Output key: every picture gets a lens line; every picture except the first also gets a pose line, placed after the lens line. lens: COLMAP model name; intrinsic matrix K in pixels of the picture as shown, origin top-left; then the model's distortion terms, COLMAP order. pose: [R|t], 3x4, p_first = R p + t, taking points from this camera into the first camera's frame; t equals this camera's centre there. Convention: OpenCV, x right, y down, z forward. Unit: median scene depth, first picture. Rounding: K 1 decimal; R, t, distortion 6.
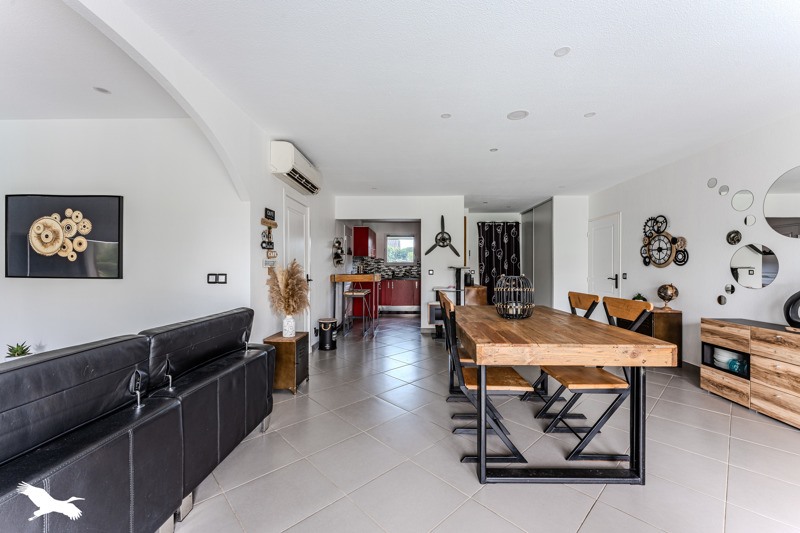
lens RADIAL K [[322.3, 0, 400.0], [0, 322.3, 266.5], [0, 0, 1]] dist [-0.000189, -0.000011]
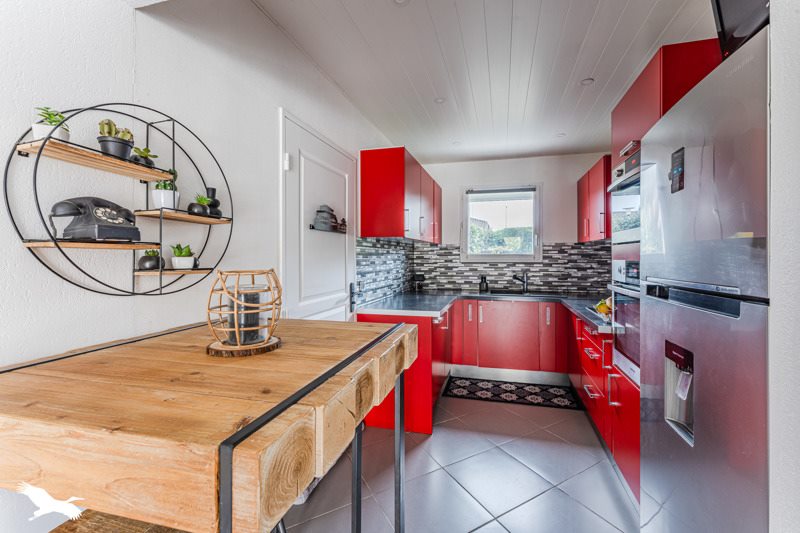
lens RADIAL K [[322.3, 0, 400.0], [0, 322.3, 266.5], [0, 0, 1]] dist [-0.000189, -0.000011]
pose [[0.968273, 0.006667, -0.249805, -0.020230], [0.000834, 0.999552, 0.029908, -0.009697], [0.249893, -0.029168, 0.967834, 0.563630]]
